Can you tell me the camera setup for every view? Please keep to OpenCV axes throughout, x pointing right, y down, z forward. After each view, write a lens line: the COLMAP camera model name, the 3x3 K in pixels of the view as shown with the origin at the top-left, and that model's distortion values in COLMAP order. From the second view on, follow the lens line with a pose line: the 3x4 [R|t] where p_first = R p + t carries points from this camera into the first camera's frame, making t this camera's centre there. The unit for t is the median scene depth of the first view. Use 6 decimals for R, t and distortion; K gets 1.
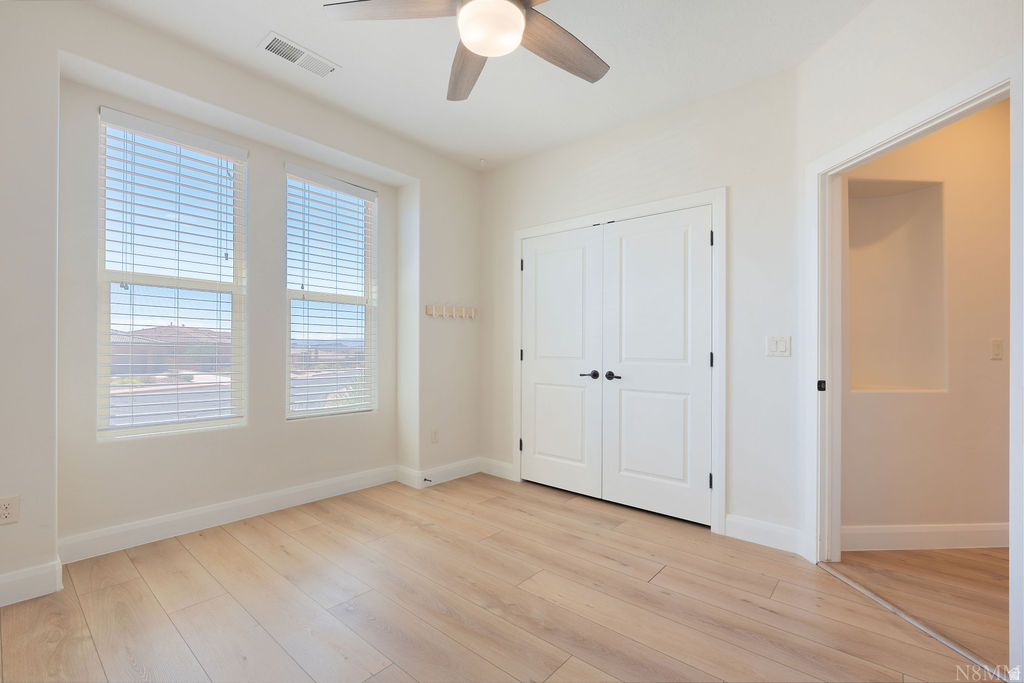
lens RADIAL K [[455.5, 0, 512.0], [0, 455.5, 341.5], [0, 0, 1]] dist [-0.001137, -0.000126]
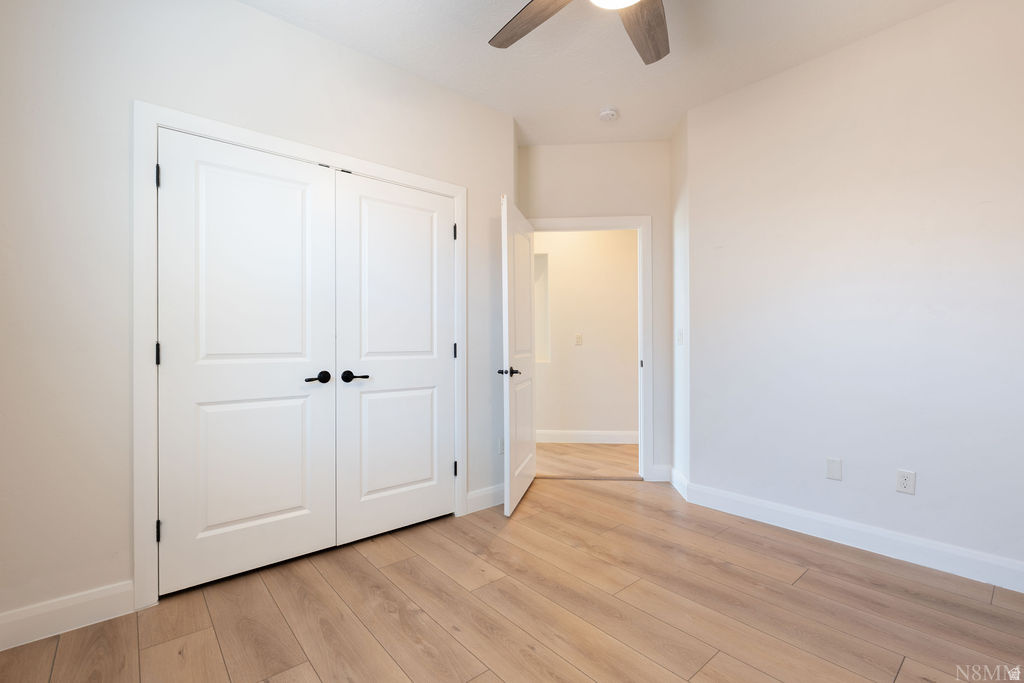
lens RADIAL K [[453.9, 0, 512.0], [0, 453.9, 341.5], [0, 0, 1]] dist [-0.002046, -0.000243]
pose [[0.164645, -0.002681, 0.986349, -0.481842], [-0.013784, 0.999892, 0.005019, 0.010214], [-0.986257, -0.014422, 0.164591, 0.617879]]
